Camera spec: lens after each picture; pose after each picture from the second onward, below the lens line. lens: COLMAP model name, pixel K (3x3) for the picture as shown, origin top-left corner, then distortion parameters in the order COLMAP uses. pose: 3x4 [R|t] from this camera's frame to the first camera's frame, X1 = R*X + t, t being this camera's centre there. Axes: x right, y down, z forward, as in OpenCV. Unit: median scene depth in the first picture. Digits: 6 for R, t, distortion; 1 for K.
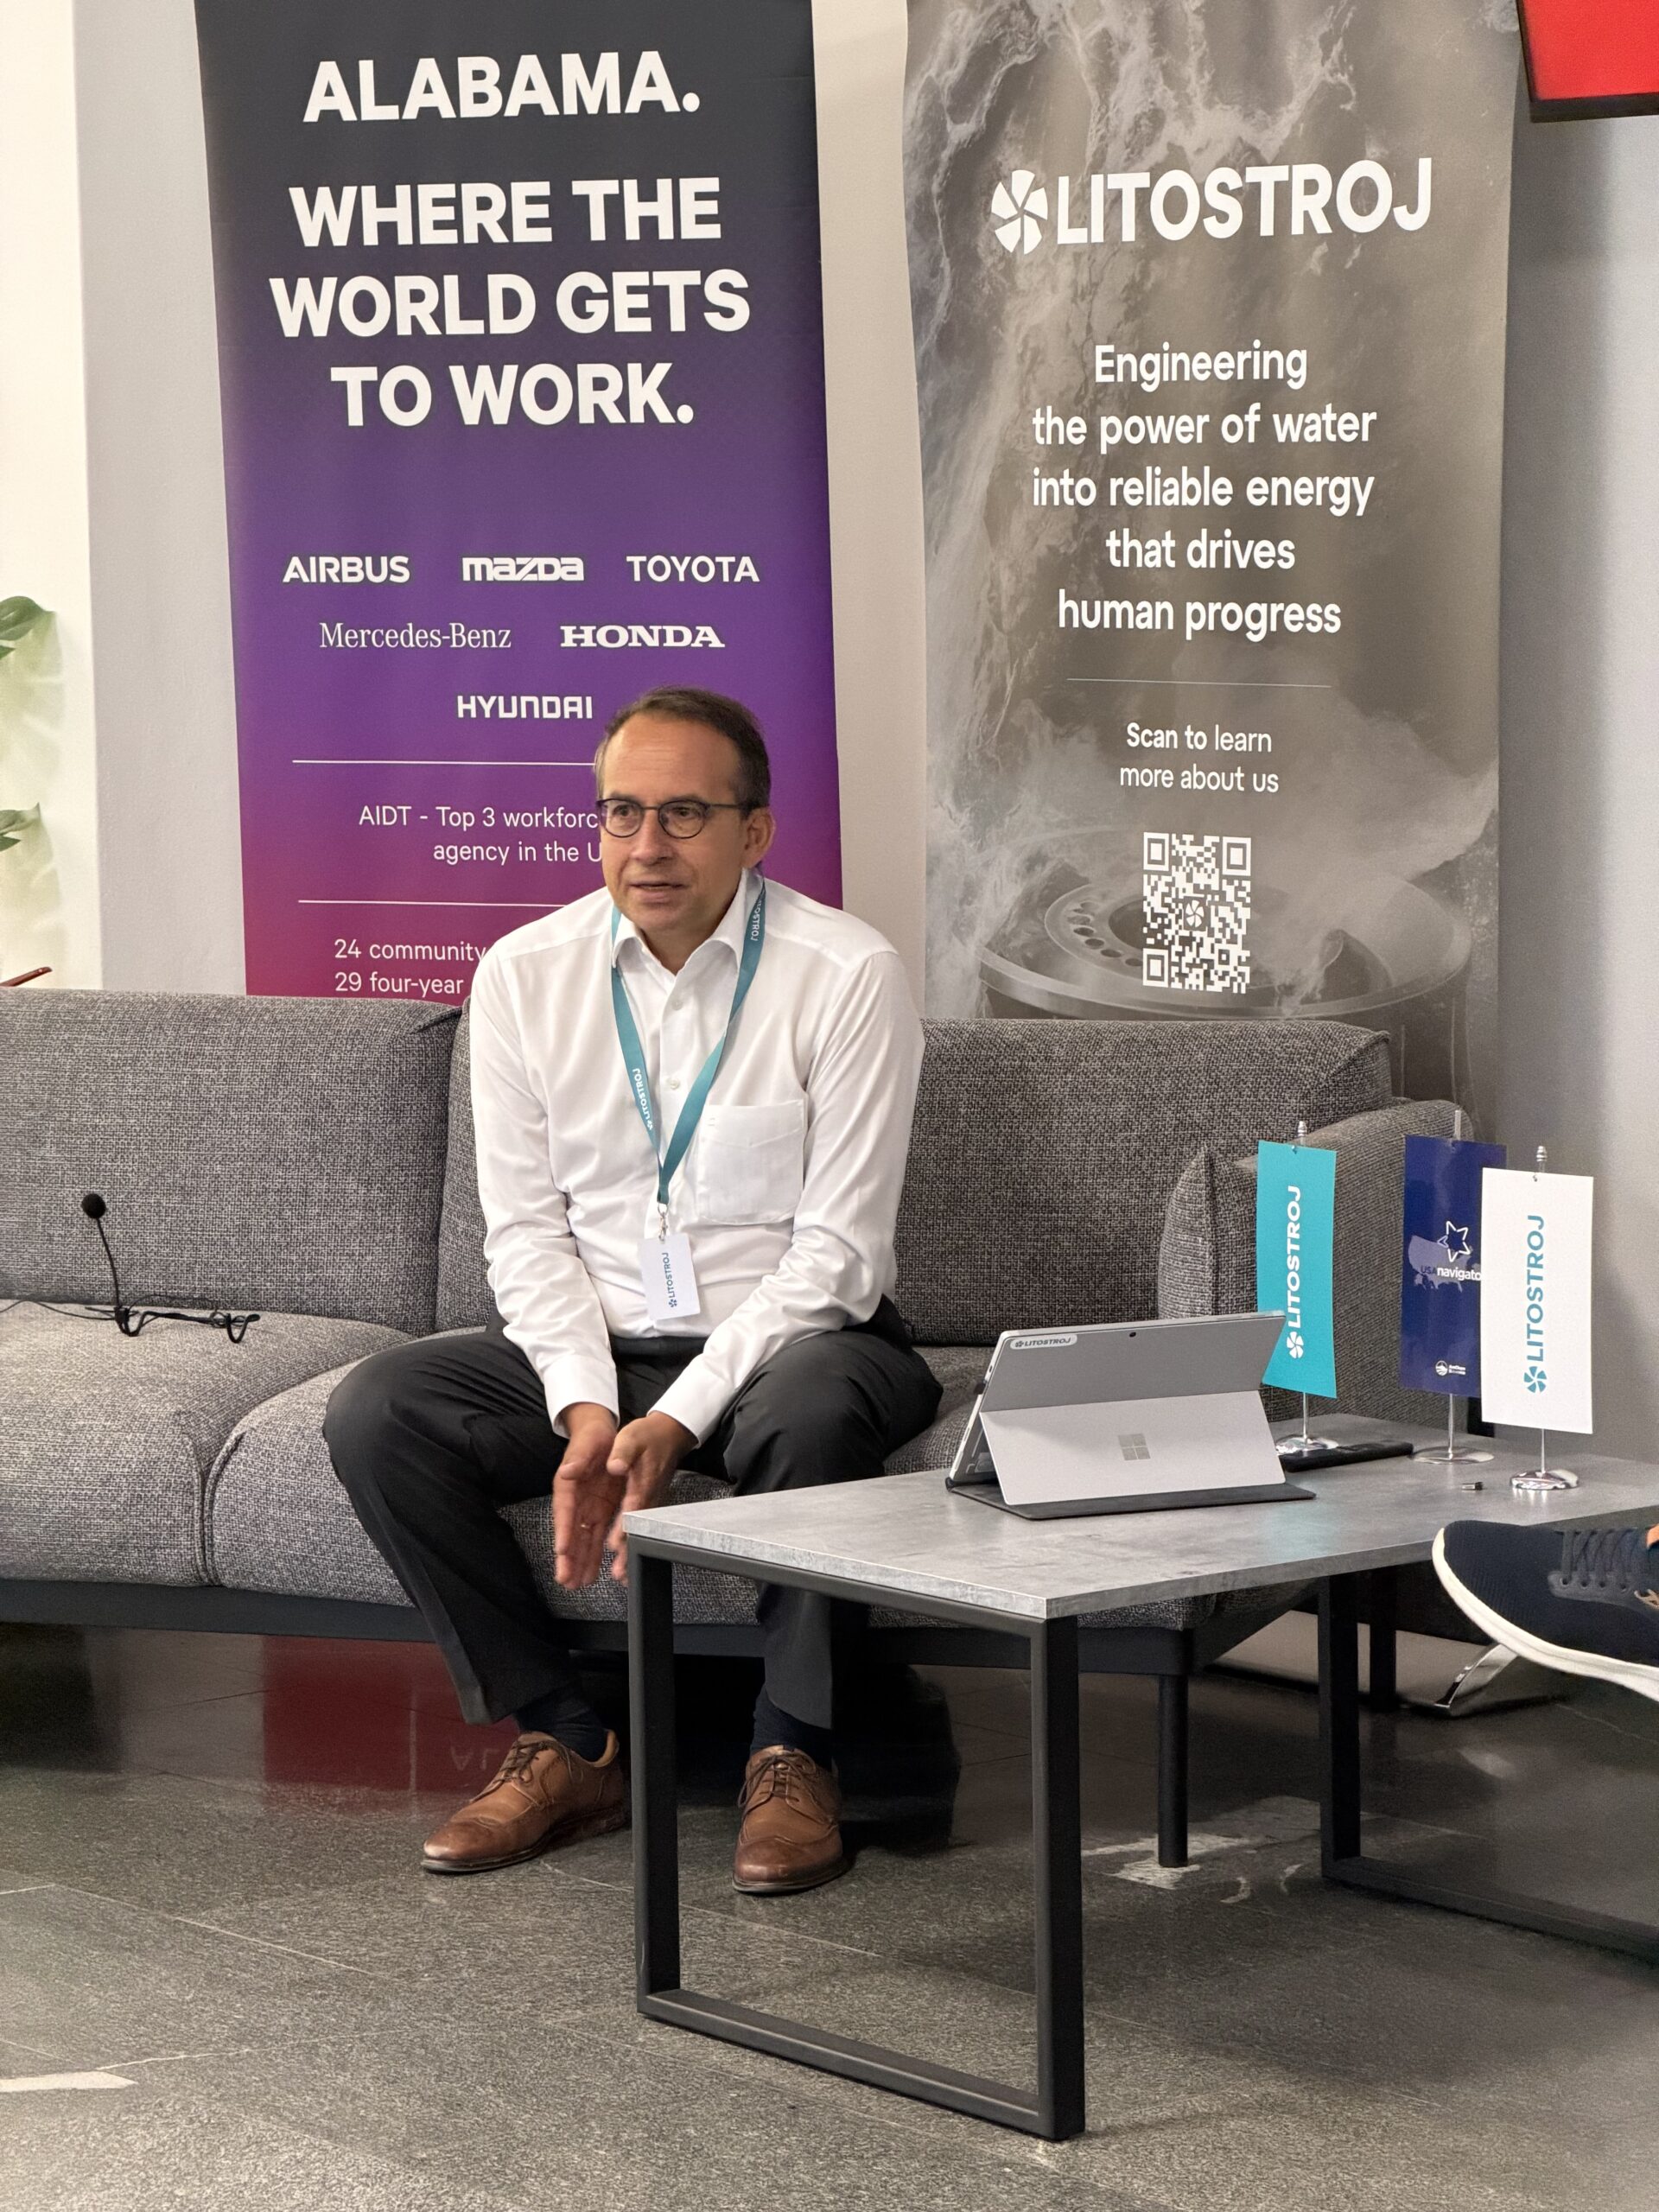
lens RADIAL K [[6513.5, 0, 873.9], [0, 6513.5, 1214.8], [0, 0, 1]] dist [0.081979, 0.722097]
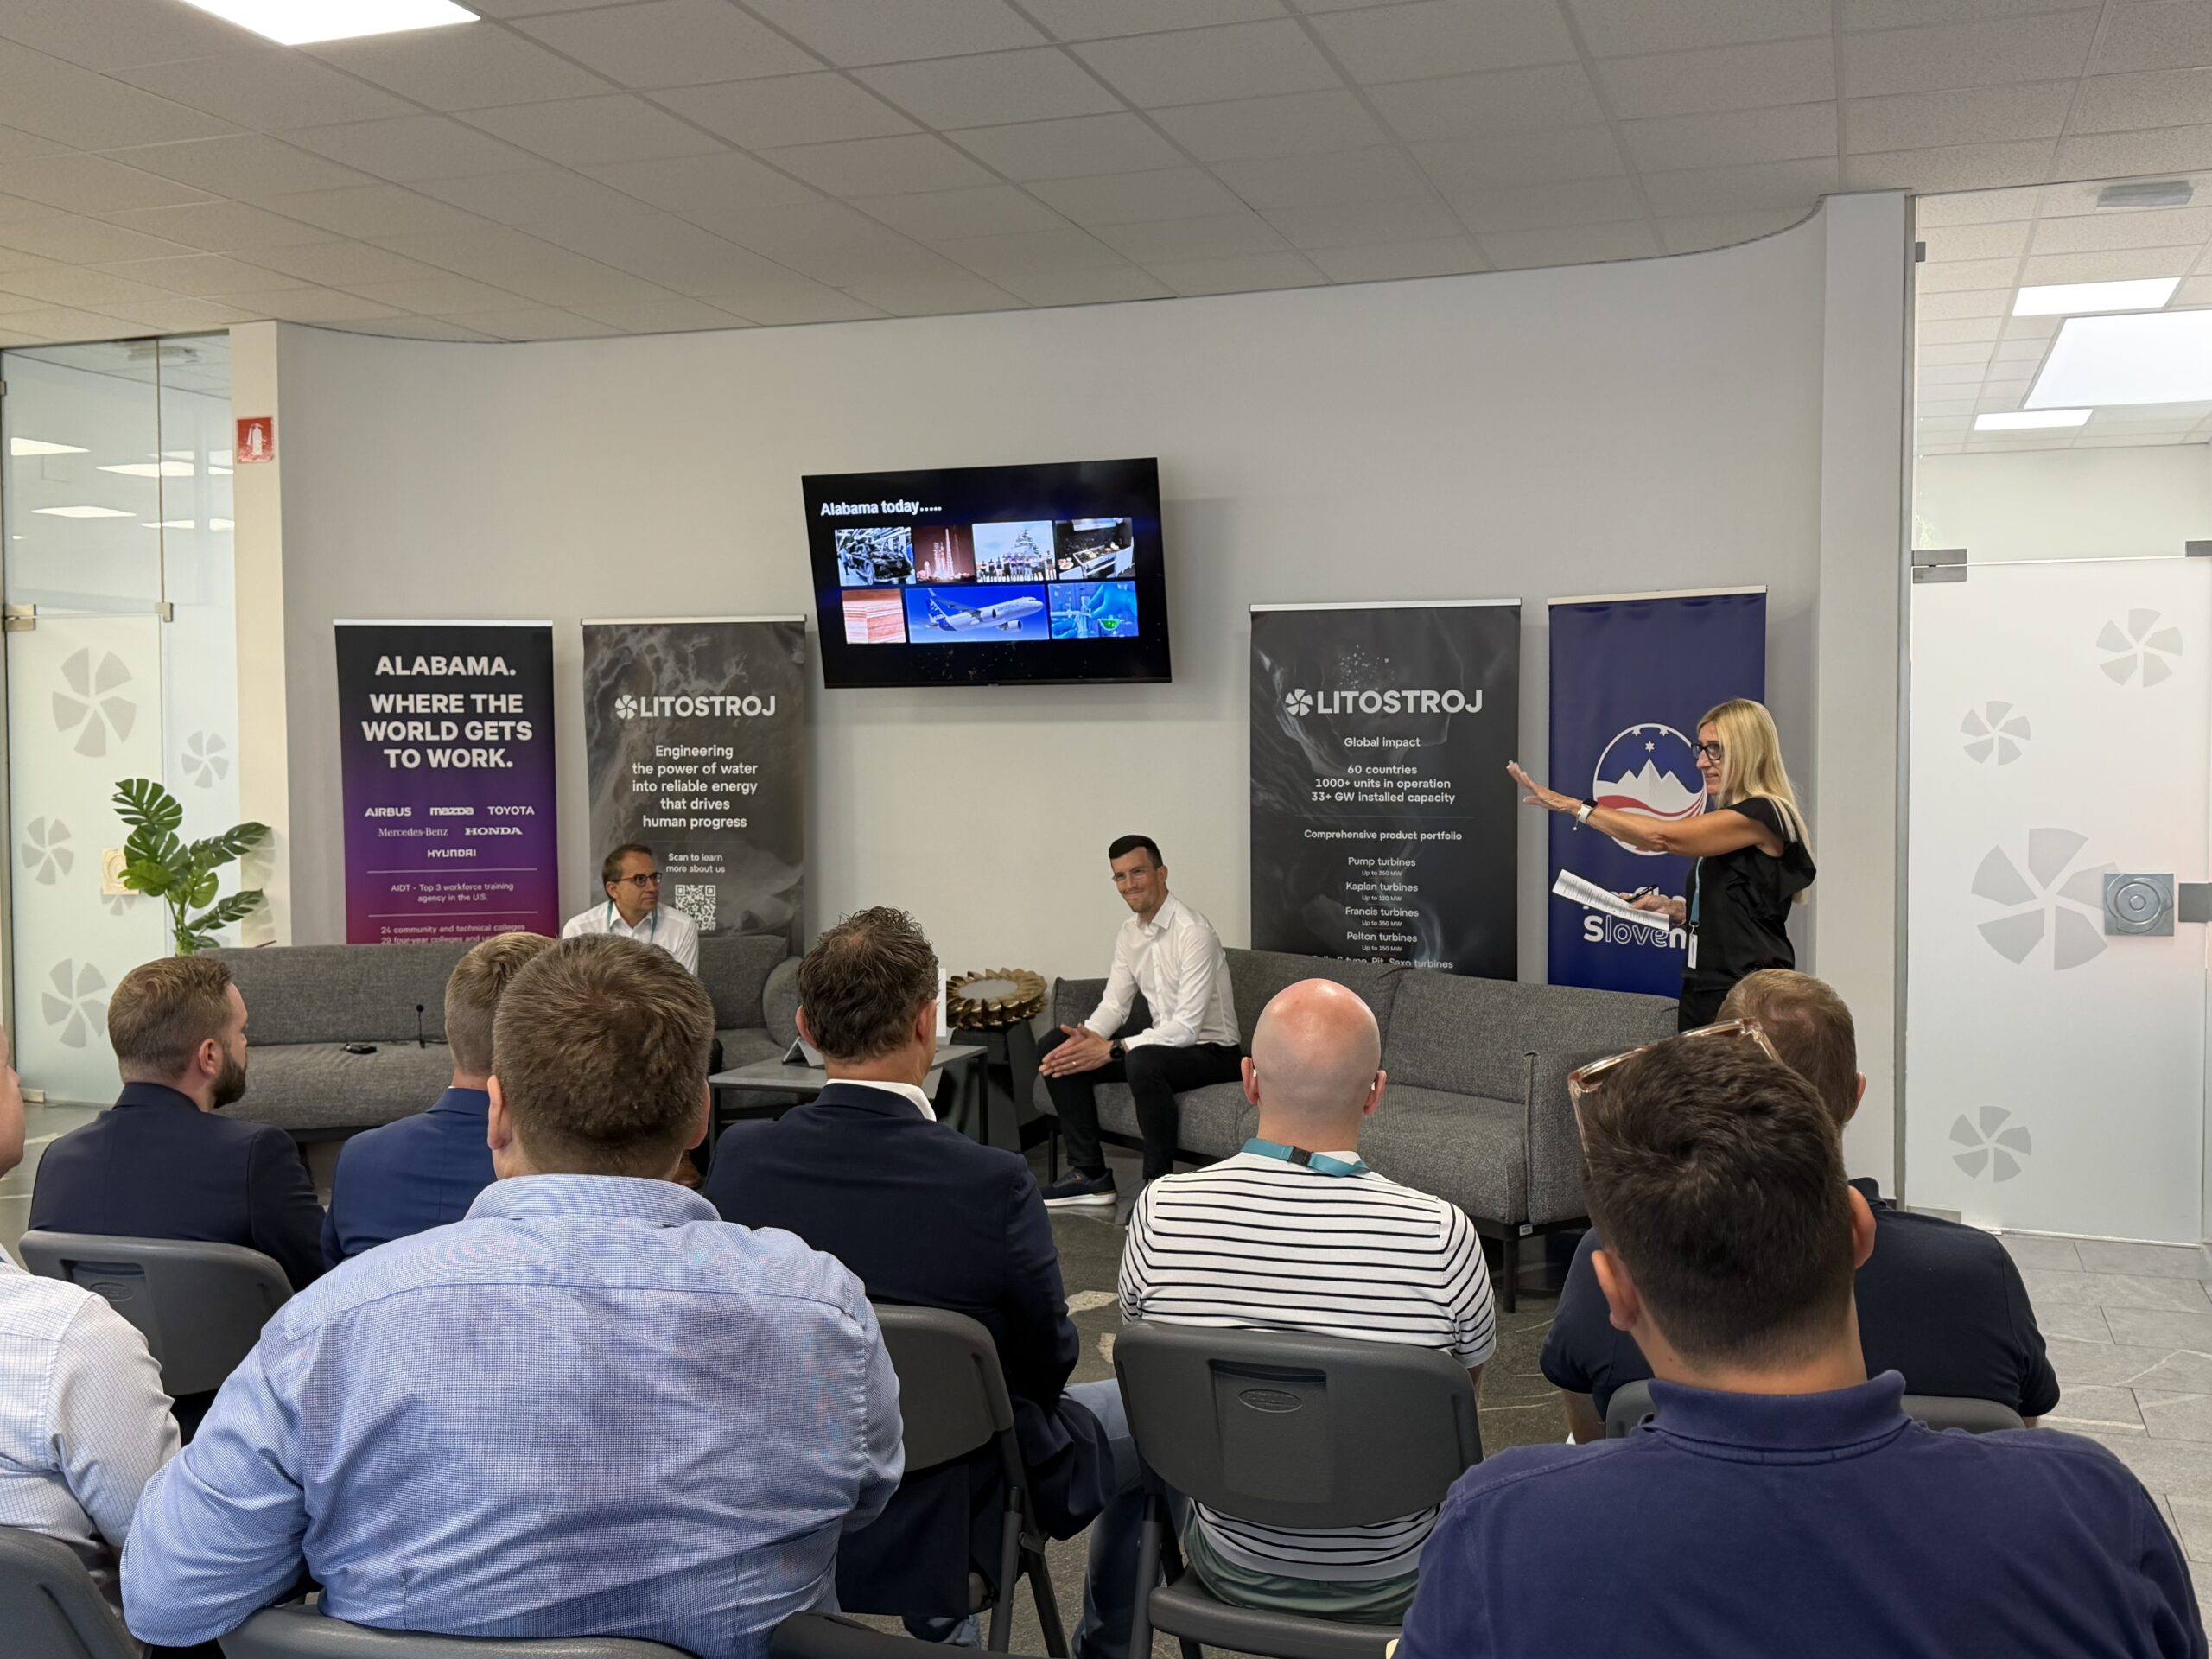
lens RADIAL K [[2159.5, 0, 1106.0], [0, 2159.5, 829.5], [0, 0, 1]] dist [0.191743, -0.456735]
pose [[0.863719, -0.016018, 0.503719, -0.345123], [0.058154, 0.995986, -0.068044, 0.003946], [-0.500607, 0.088064, 0.861184, -0.113910]]
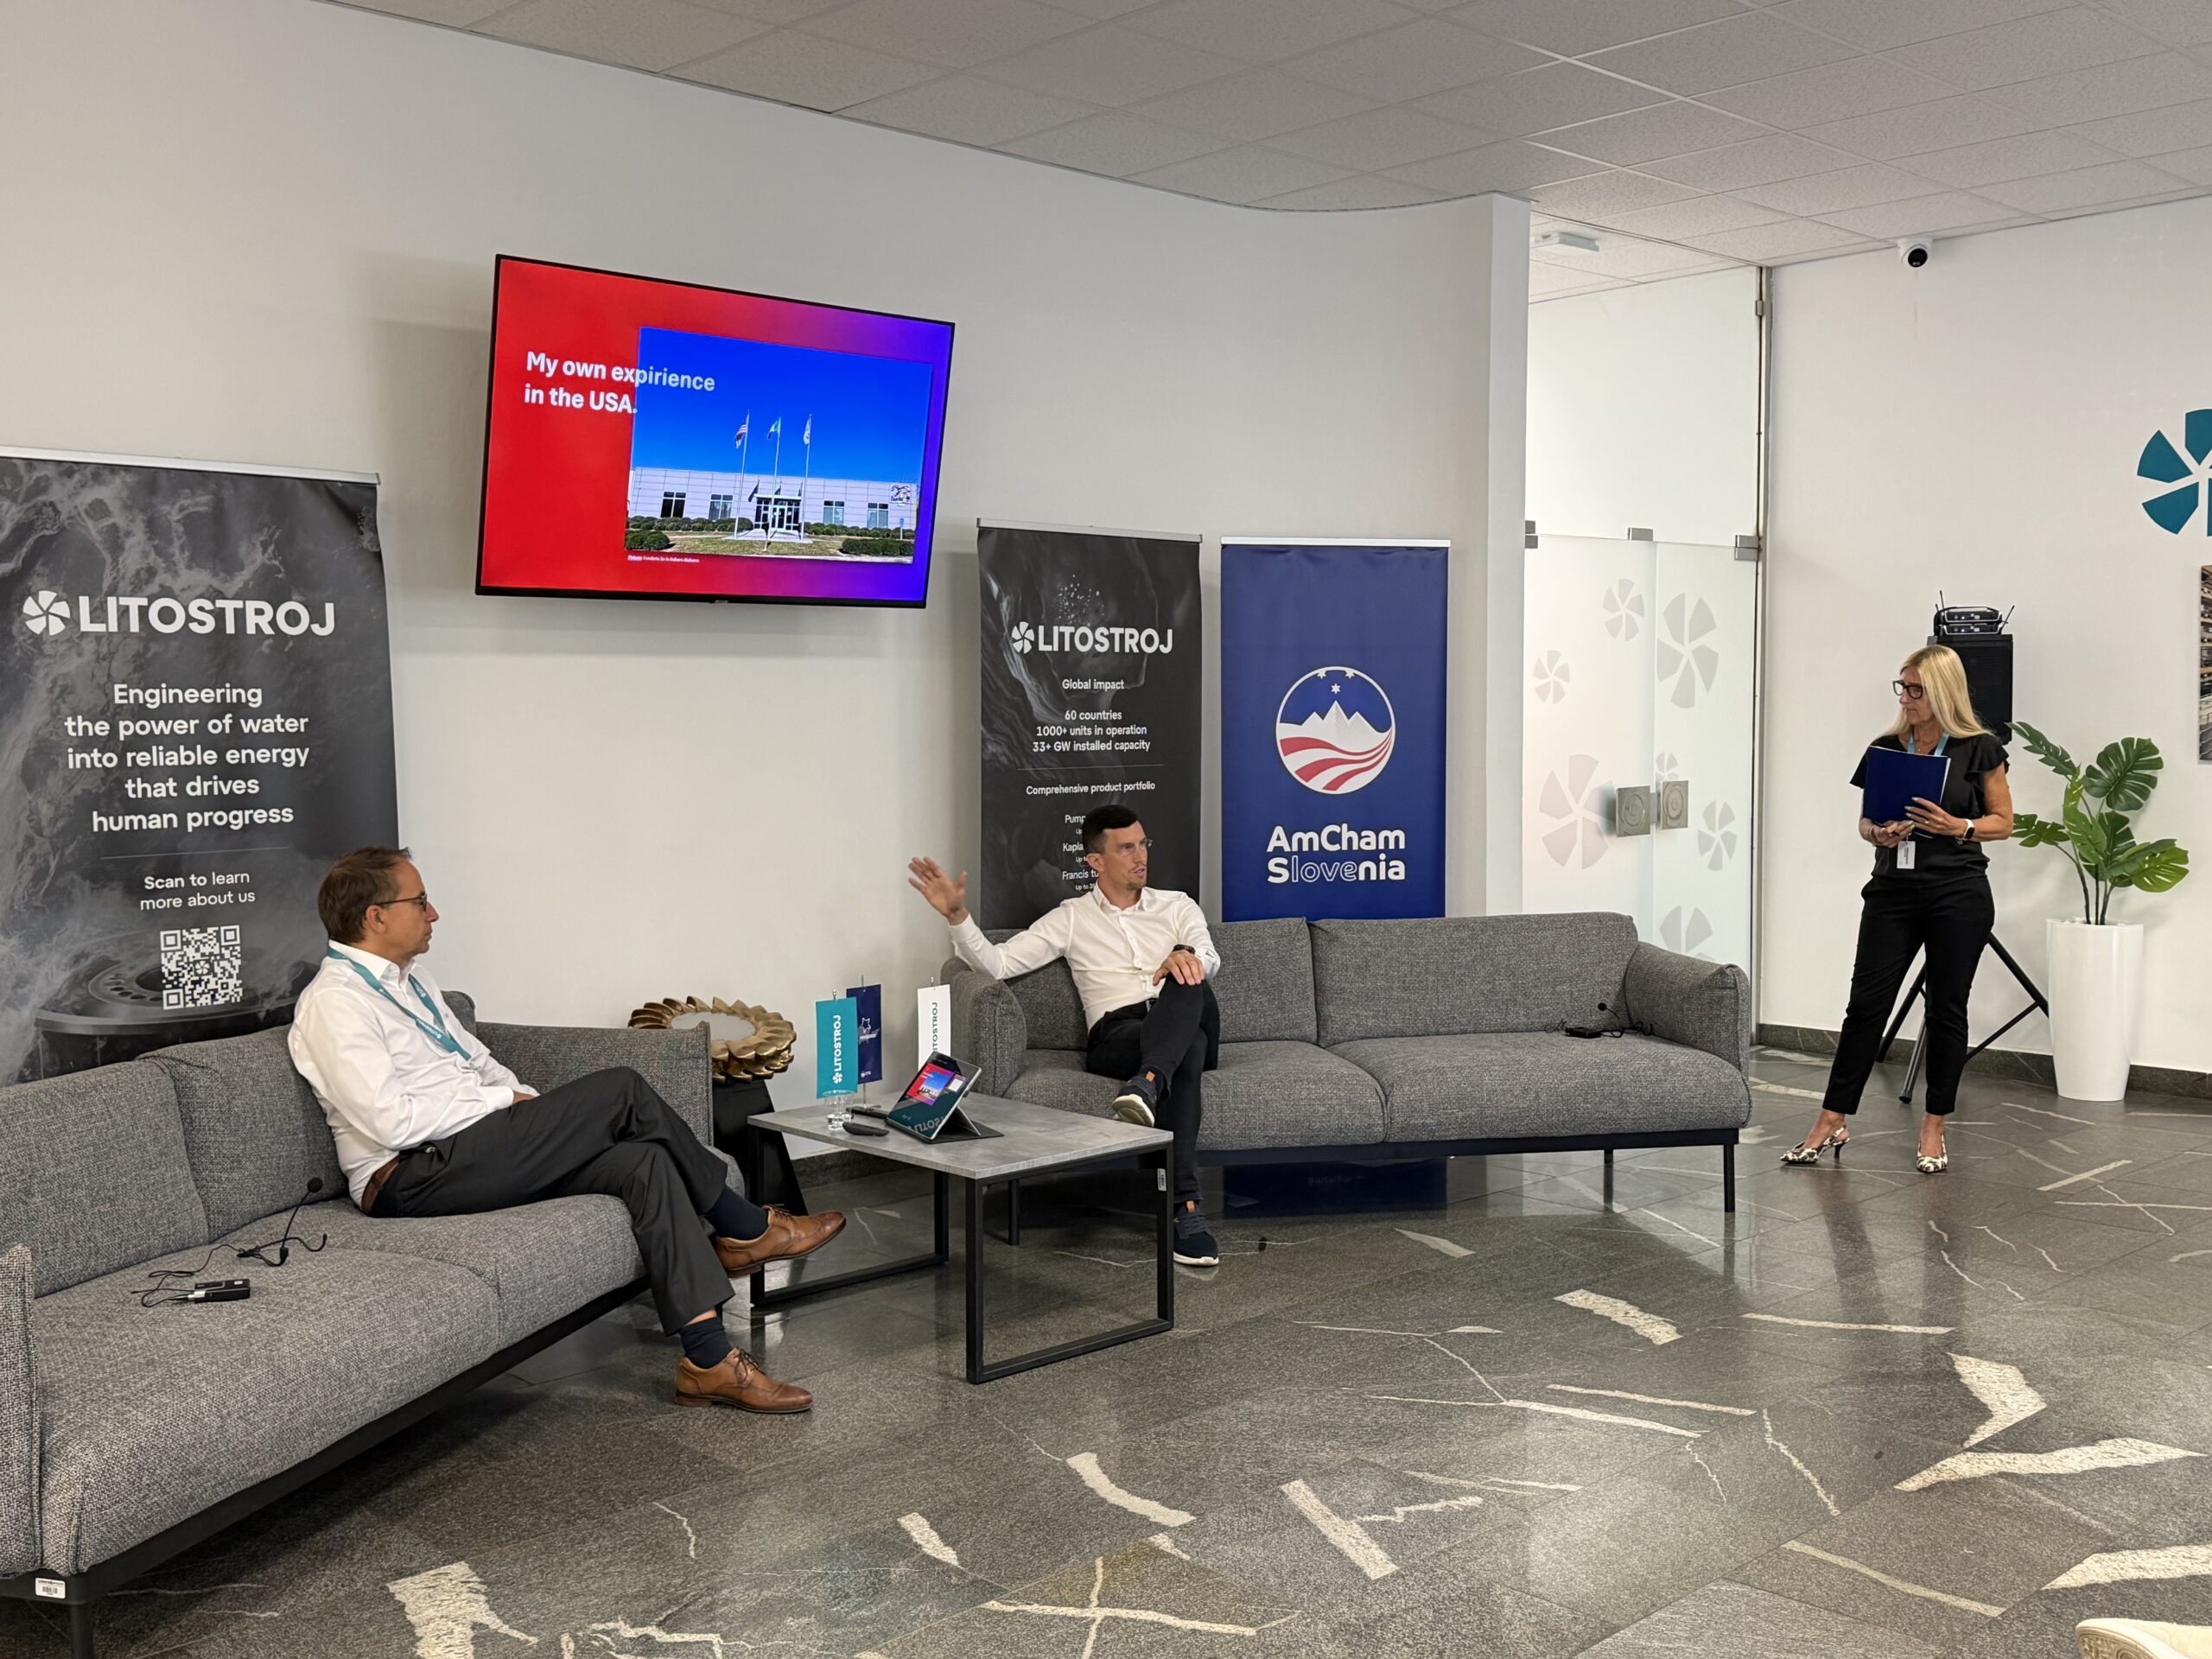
lens RADIAL K [[2159.5, 0, 1106.0], [0, 2159.5, 829.5], [0, 0, 1]] dist [0.191743, -0.456735]
pose [[-0.055058, -0.047634, 0.997346, -0.635976], [0.131949, 0.989754, 0.054556, -0.088208], [-0.989726, 0.134603, -0.048209, 0.751368]]
